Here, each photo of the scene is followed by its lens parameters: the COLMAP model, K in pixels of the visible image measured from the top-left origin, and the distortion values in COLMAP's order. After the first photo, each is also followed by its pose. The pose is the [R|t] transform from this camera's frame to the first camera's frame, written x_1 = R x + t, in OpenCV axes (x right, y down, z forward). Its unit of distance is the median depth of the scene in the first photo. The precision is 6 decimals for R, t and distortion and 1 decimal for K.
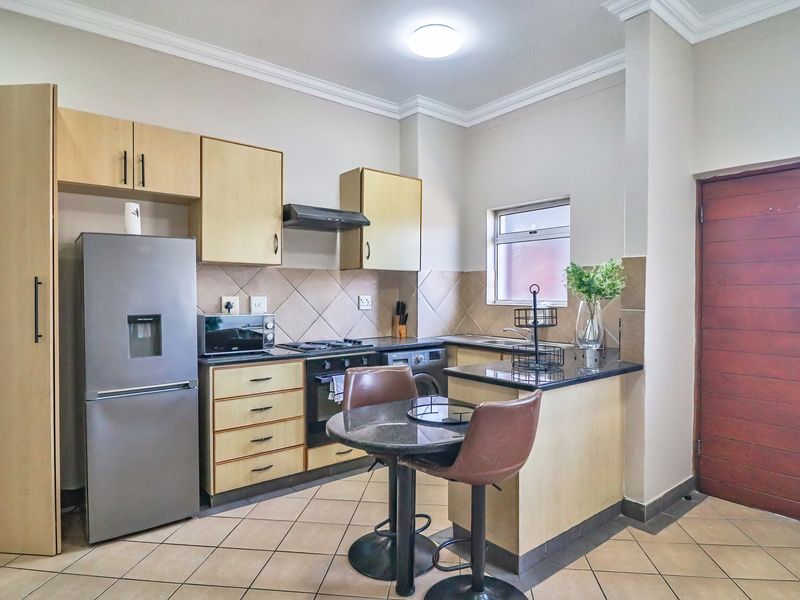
lens RADIAL K [[470.6, 0, 404.4], [0, 470.6, 298.7], [0, 0, 1]] dist [0.002578, -0.016670]
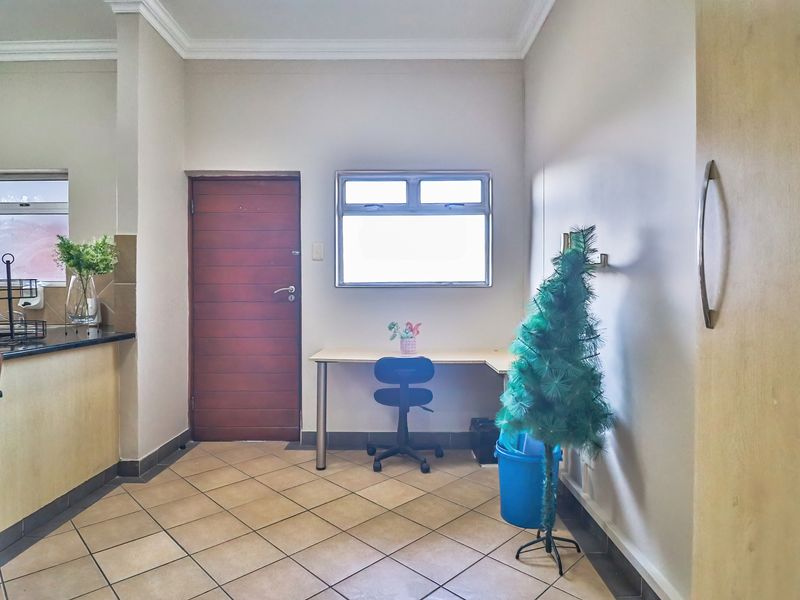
lens RADIAL K [[477.8, 0, 402.1], [0, 477.8, 295.7], [0, 0, 1]] dist [-0.000475, -0.003003]
pose [[0.631198, -0.008340, 0.775577, 0.030945], [0.011157, 0.999936, 0.001673, 0.050922], [-0.775541, 0.007597, 0.631251, -0.170257]]
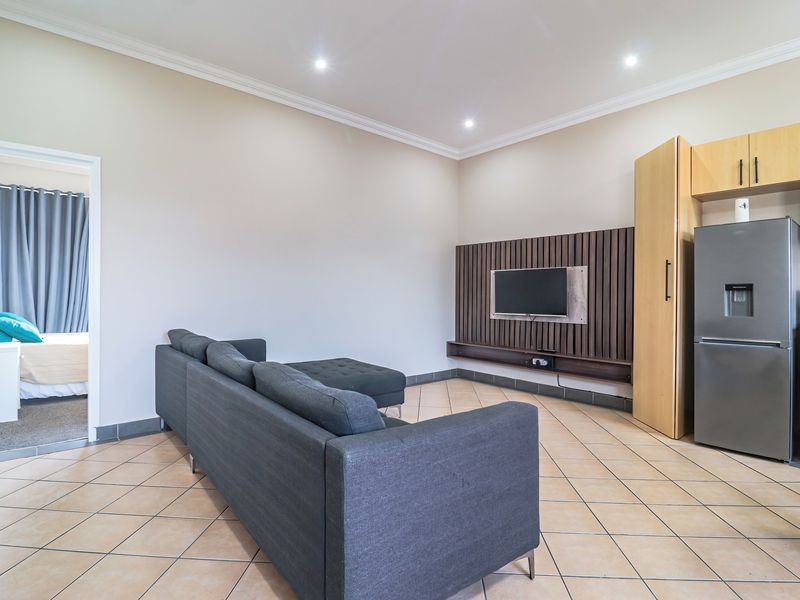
lens RADIAL K [[420.8, 0, 403.4], [0, 420.8, 297.6], [0, 0, 1]] dist [-0.000554, -0.013142]
pose [[0.042567, 0.002831, -0.999090, 0.463283], [-0.017691, 0.999841, 0.002080, 0.071506], [0.998937, 0.017587, 0.042611, 0.025163]]
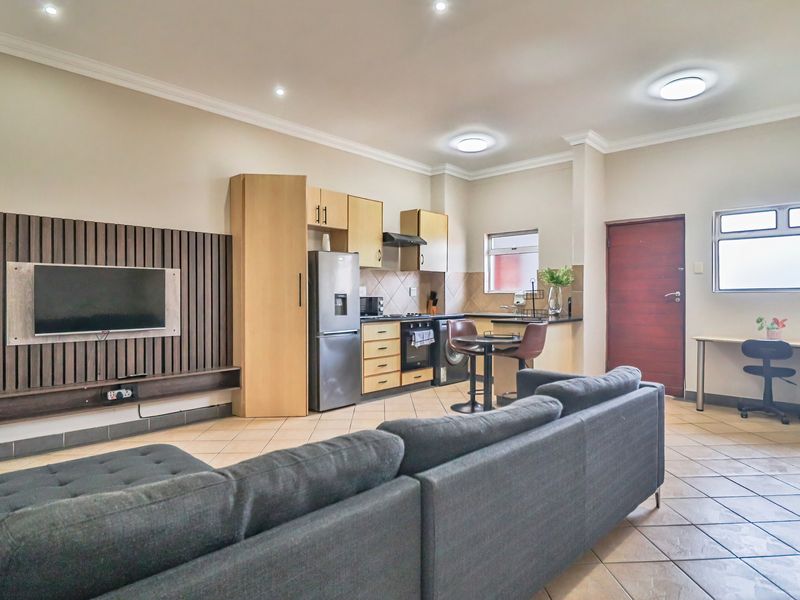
lens RADIAL K [[470.6, 0, 404.4], [0, 470.6, 298.7], [0, 0, 1]] dist [0.002578, -0.016670]
pose [[0.988150, -0.004662, 0.153418, -0.491357], [0.005599, 0.999968, -0.005676, 0.055921], [-0.153387, 0.006468, 0.988145, -0.774702]]
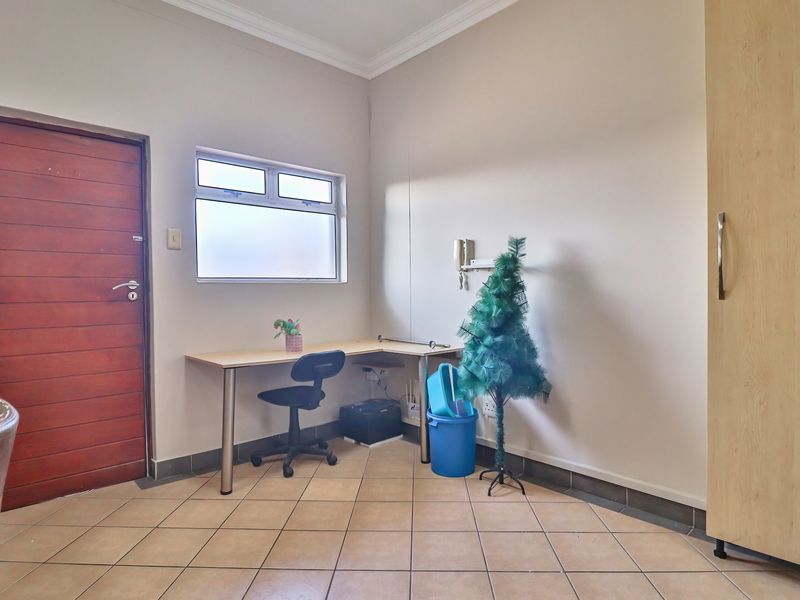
lens RADIAL K [[470.6, 0, 404.4], [0, 470.6, 298.7], [0, 0, 1]] dist [0.002578, -0.016670]
pose [[-0.072677, -0.015615, 0.997233, -0.173155], [0.020998, 0.999632, 0.017183, 0.056364], [-0.997134, 0.022189, -0.072323, 0.350152]]
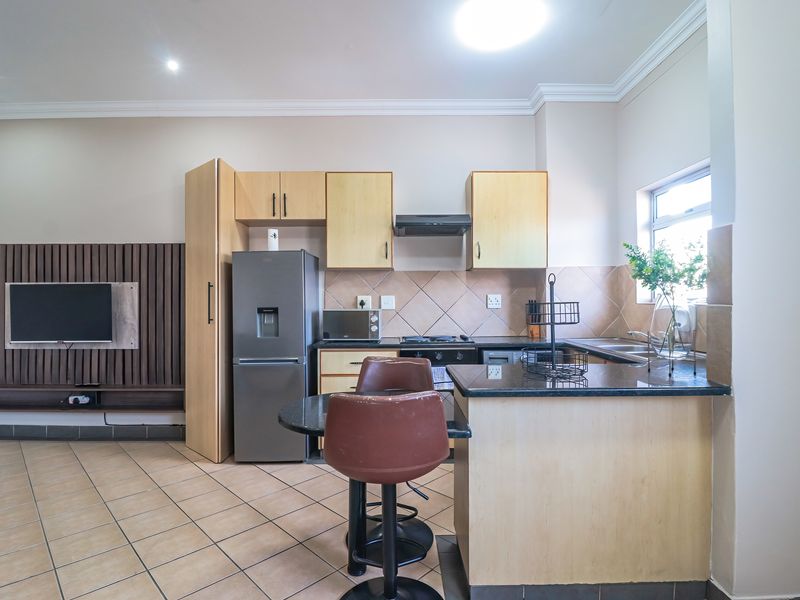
lens RADIAL K [[420.8, 0, 403.4], [0, 420.8, 297.6], [0, 0, 1]] dist [-0.000554, -0.013142]
pose [[0.783259, -0.009526, -0.621622, 0.454994], [-0.001166, 0.999858, -0.016792, 0.021277], [0.621694, 0.013877, 0.783137, 0.221848]]
